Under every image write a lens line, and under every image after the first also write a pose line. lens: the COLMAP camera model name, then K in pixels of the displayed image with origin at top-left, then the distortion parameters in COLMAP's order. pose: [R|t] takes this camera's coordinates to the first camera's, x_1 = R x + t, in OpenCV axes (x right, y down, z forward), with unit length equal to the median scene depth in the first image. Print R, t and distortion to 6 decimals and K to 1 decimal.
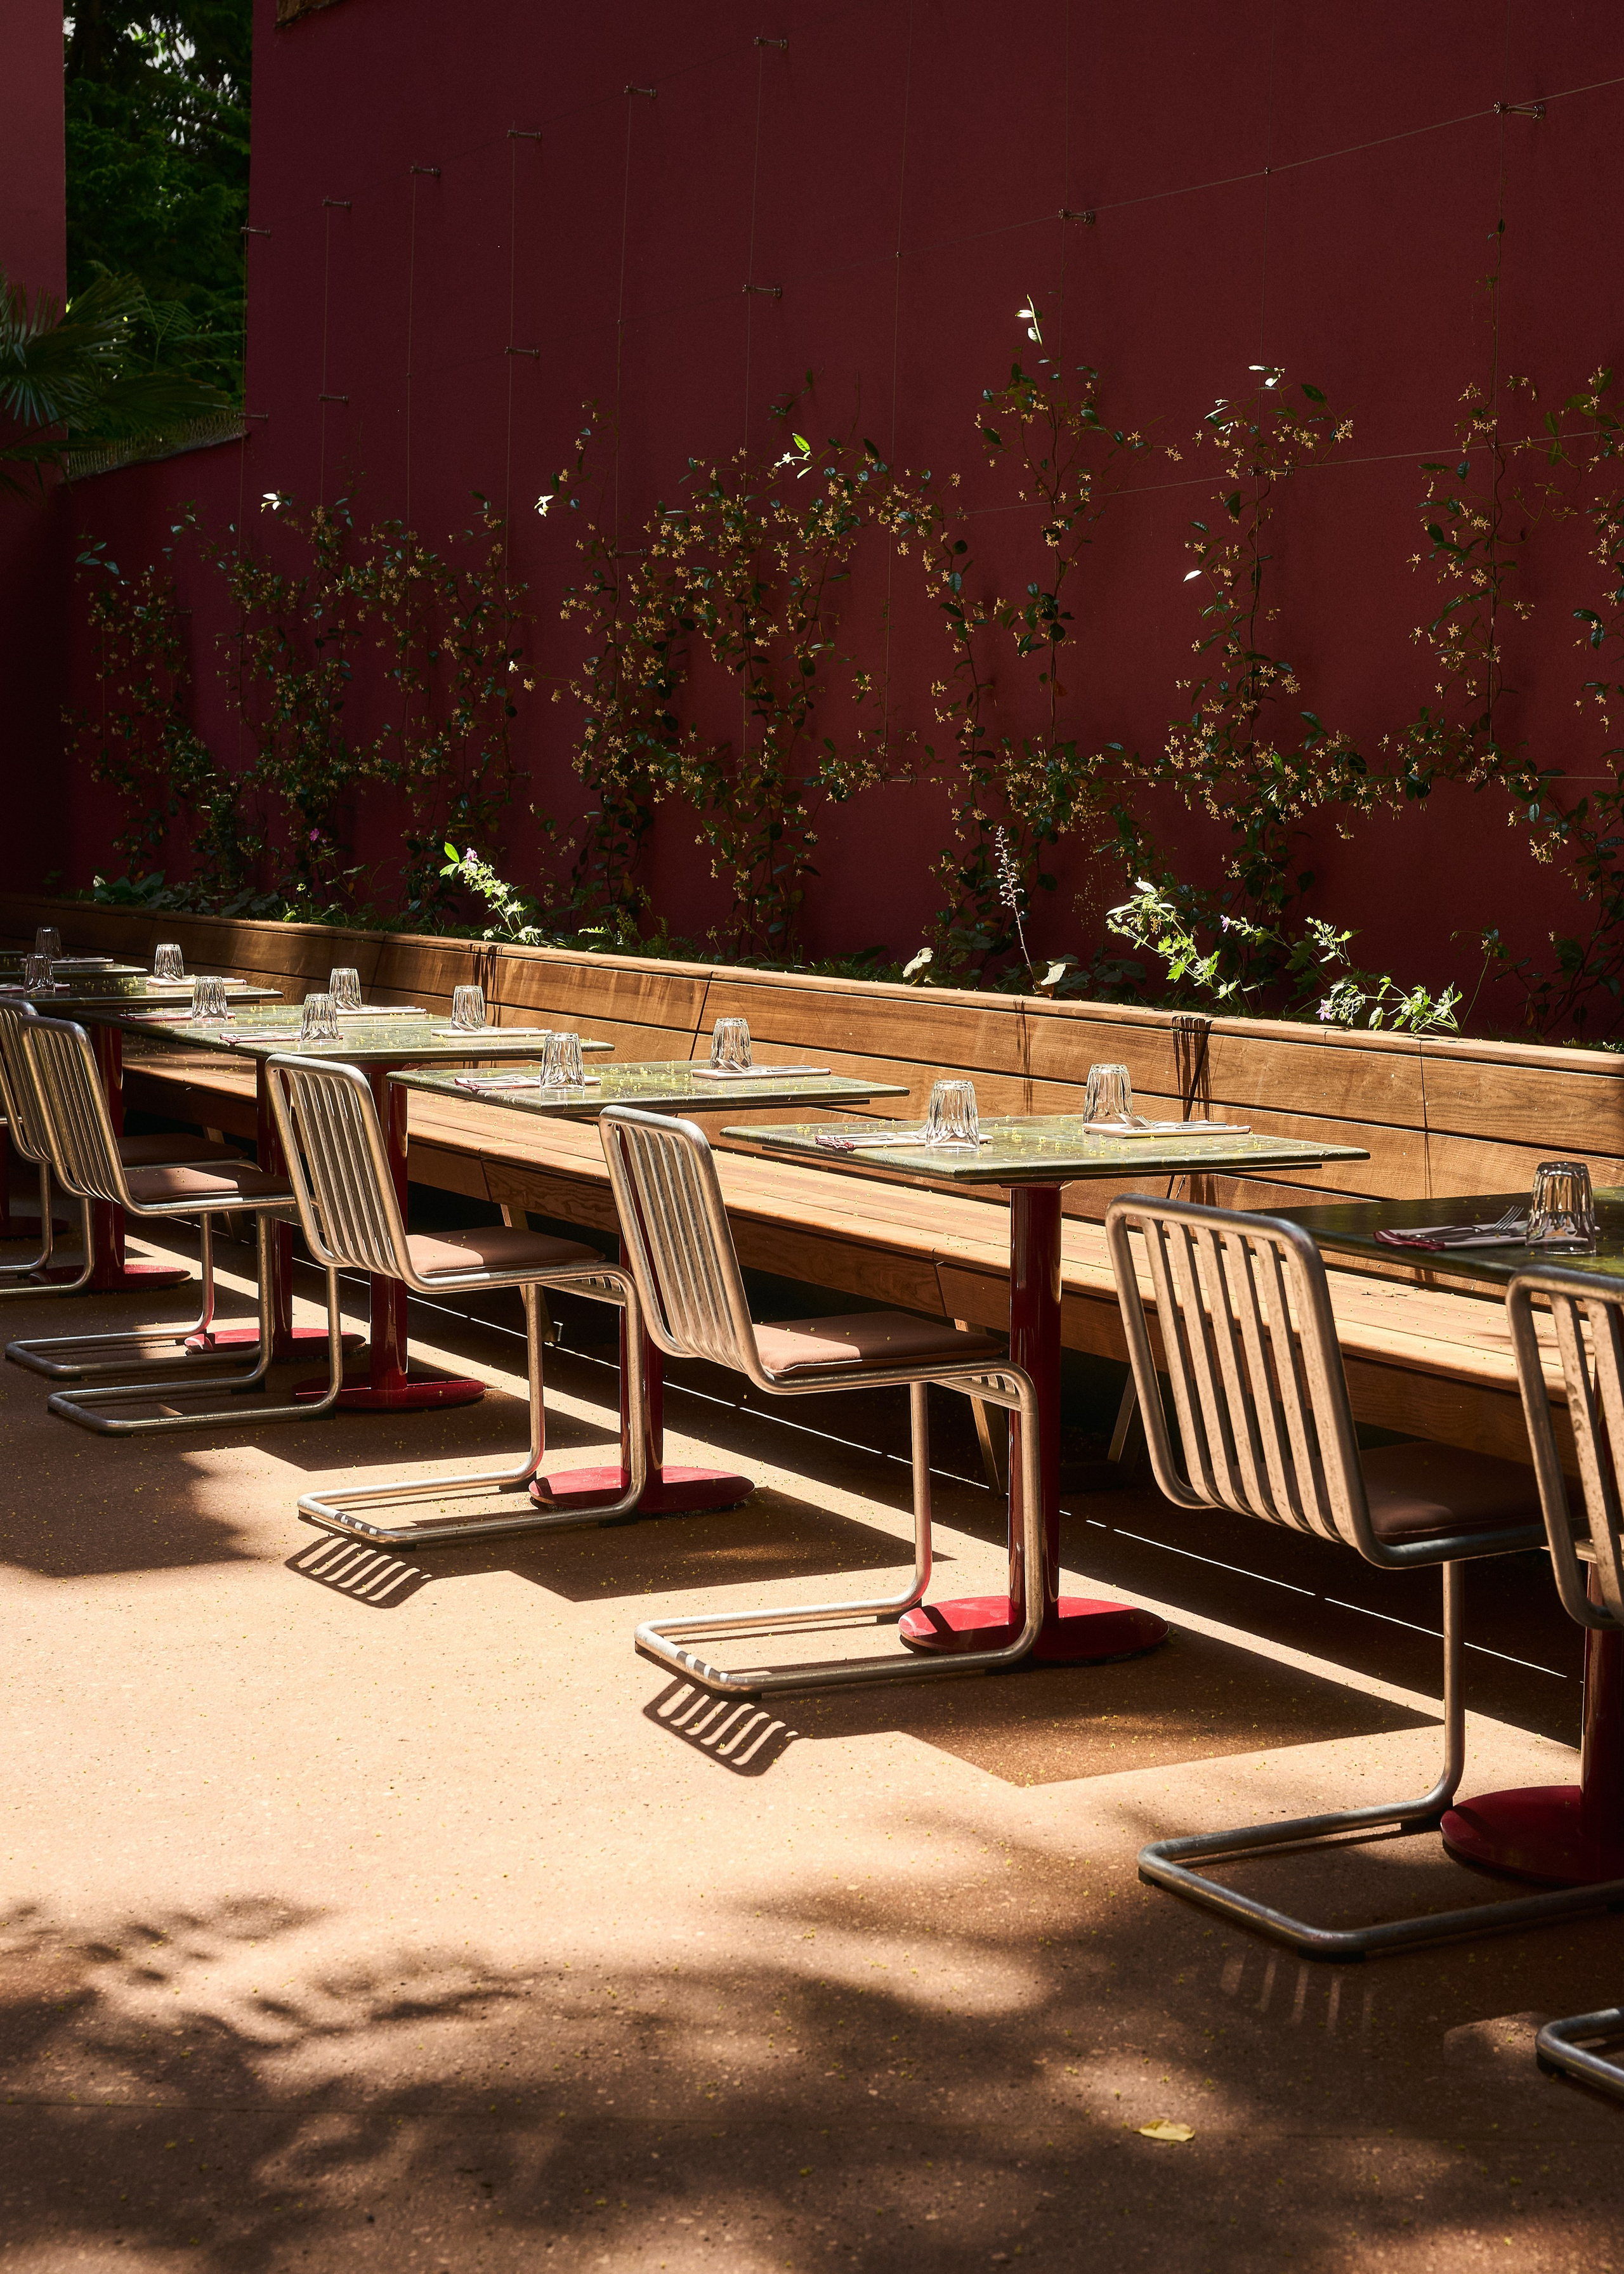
lens RADIAL K [[3594.8, 0, 811.5], [0, 3594.8, 1143.5], [0, 0, 1]] dist [0.022625, 0.000000]
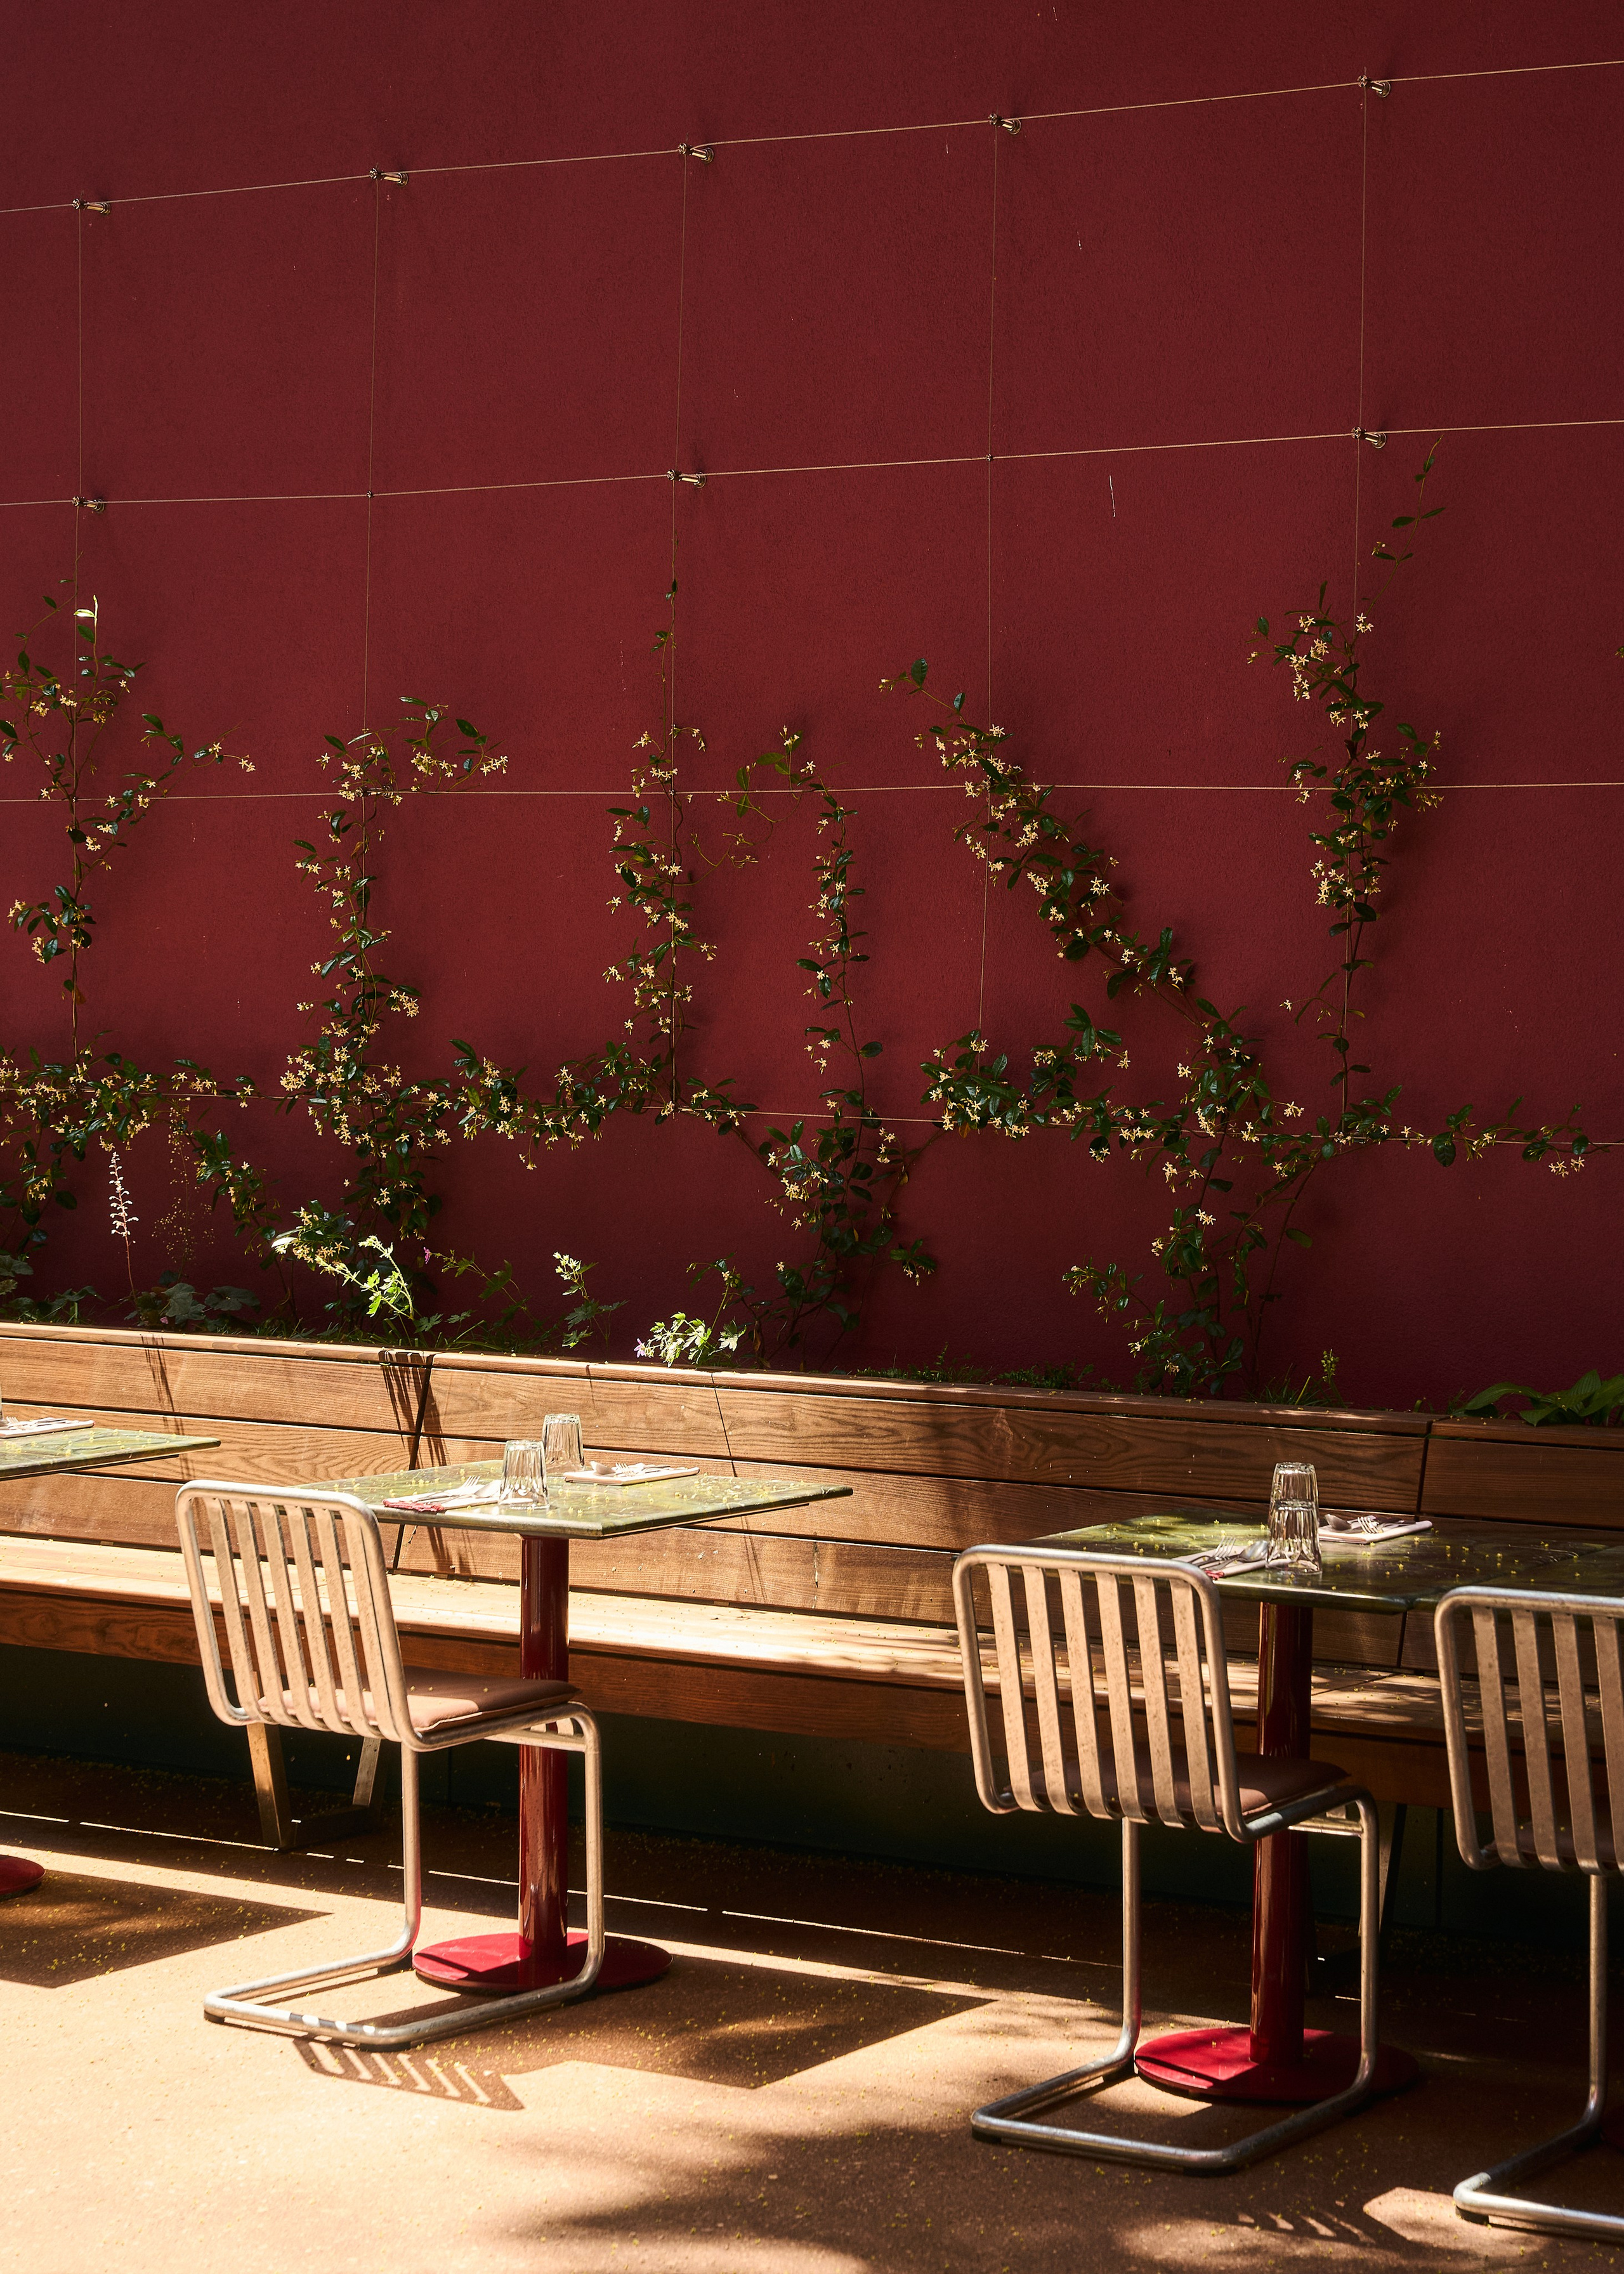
lens RADIAL K [[4666.5, 0, 811.8], [0, 4666.5, 1133.7], [0, 0, 1]] dist [-0.101742, 0.000000]
pose [[0.866090, -0.015966, 0.499632, -0.450255], [0.042378, 0.998237, -0.041562, -0.037769], [-0.498088, 0.057170, 0.865240, -0.180551]]
